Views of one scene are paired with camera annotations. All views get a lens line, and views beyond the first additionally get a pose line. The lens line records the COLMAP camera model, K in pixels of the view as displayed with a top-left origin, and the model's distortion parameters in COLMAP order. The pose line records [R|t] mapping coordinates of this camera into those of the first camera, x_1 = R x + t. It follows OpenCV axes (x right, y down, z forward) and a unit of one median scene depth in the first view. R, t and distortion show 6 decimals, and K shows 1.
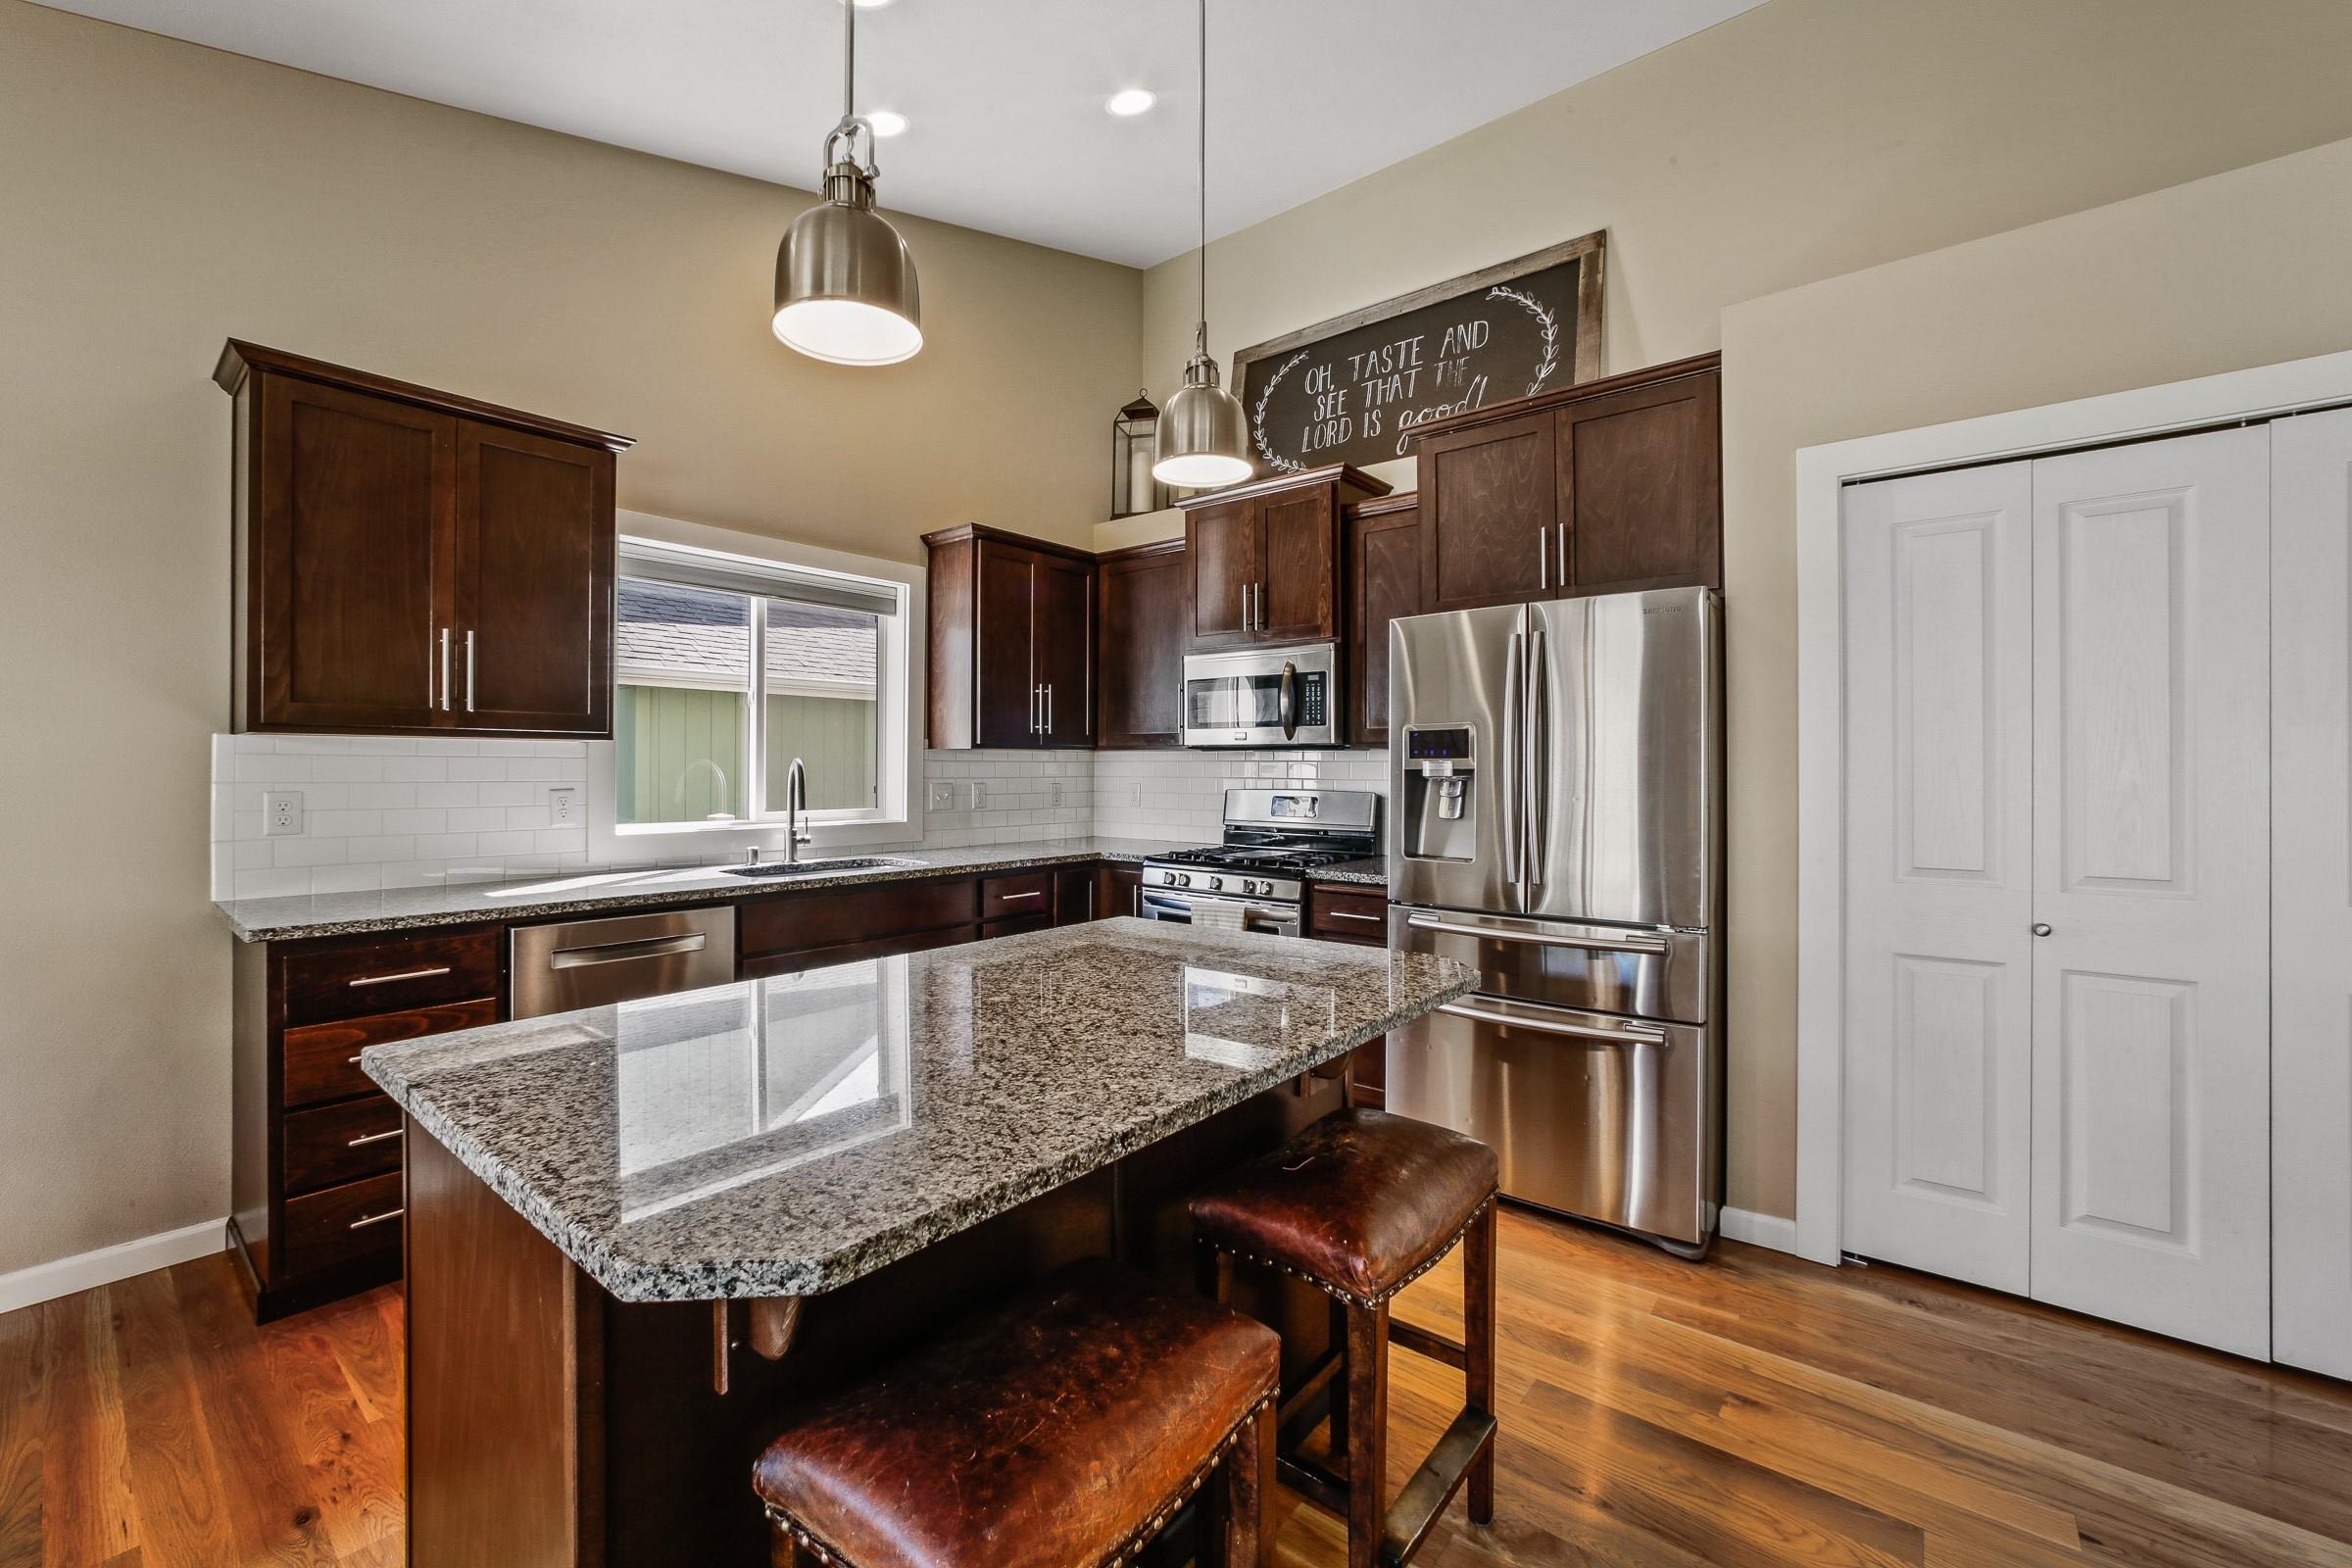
lens RADIAL K [[954.0, 0, 1169.0], [0, 954.0, 766.5], [0, 0, 1]] dist [-0.033603, 0.014525]
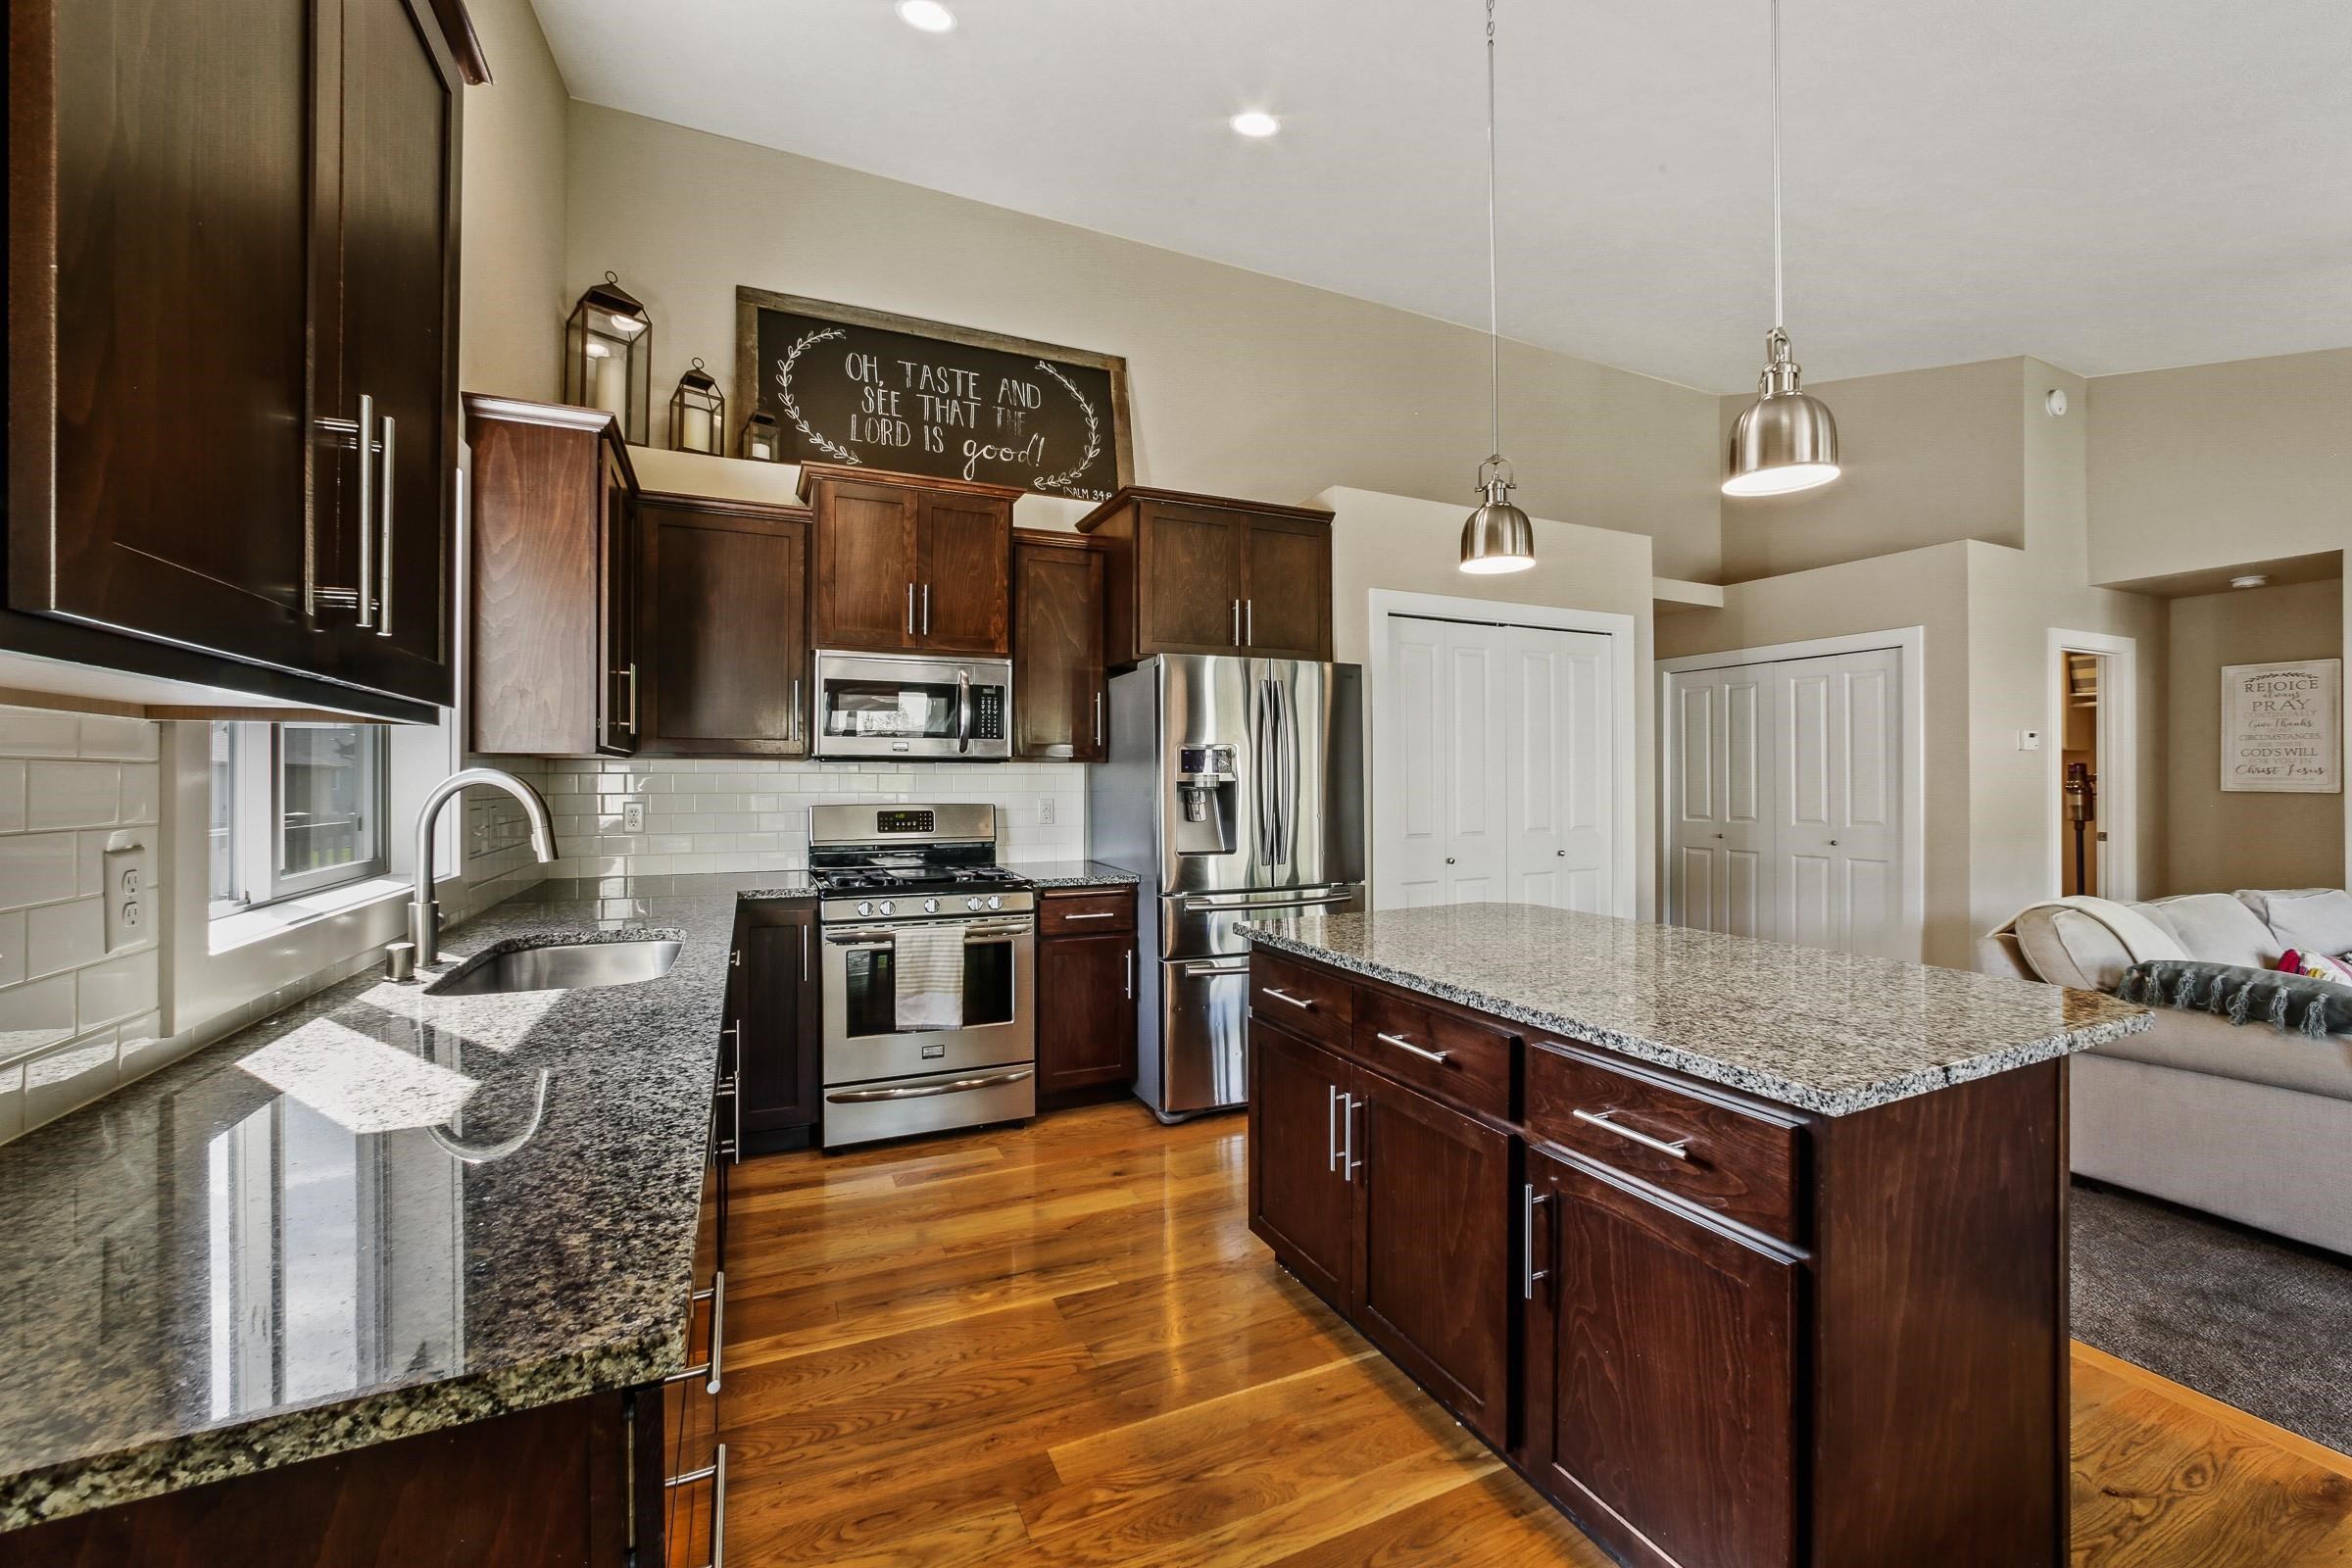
lens RADIAL K [[954.0, 0, 1169.0], [0, 954.0, 766.5], [0, 0, 1]] dist [-0.033603, 0.014525]
pose [[0.440726, 0.008126, 0.897605, -0.648796], [0.002599, 0.999943, -0.010328, -0.002573], [-0.897638, 0.006884, 0.440680, 0.374978]]
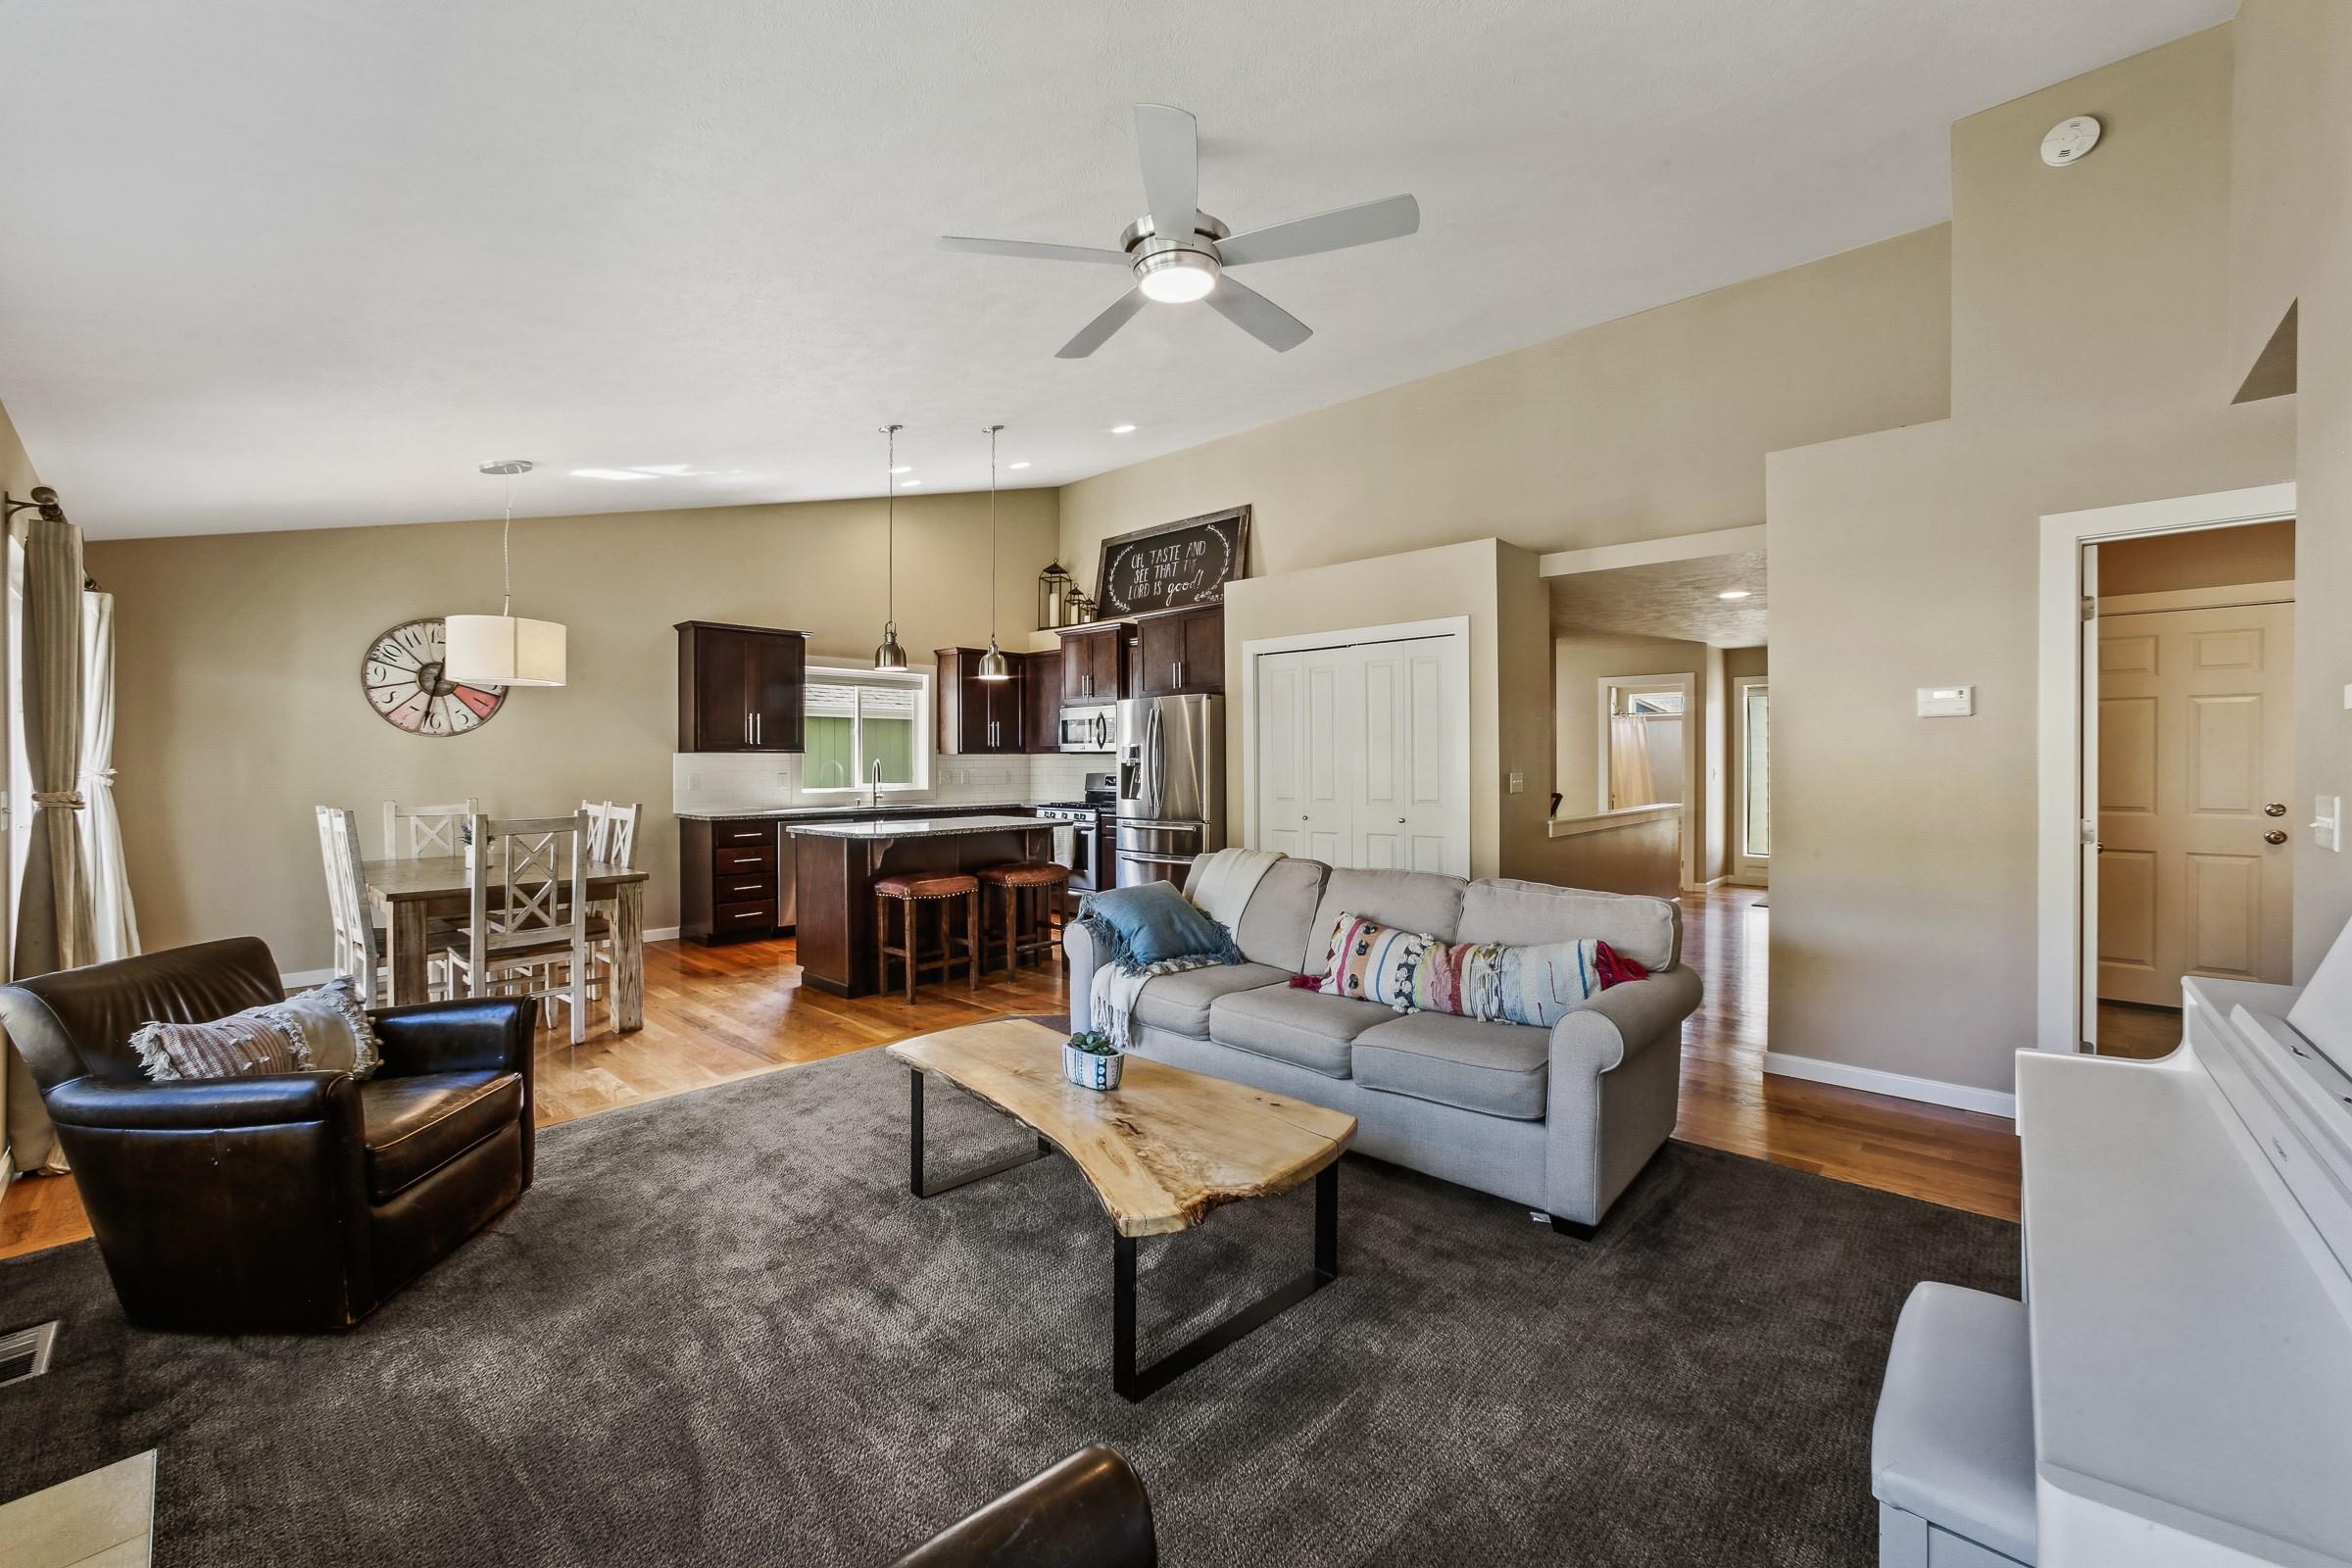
lens RADIAL K [[954.0, 0, 1169.0], [0, 954.0, 766.5], [0, 0, 1]] dist [-0.033603, 0.014525]
pose [[0.997896, -0.005636, -0.064582, 0.408482], [0.006010, 0.999966, 0.005604, -0.000223], [0.064548, -0.005980, 0.997897, -1.105346]]
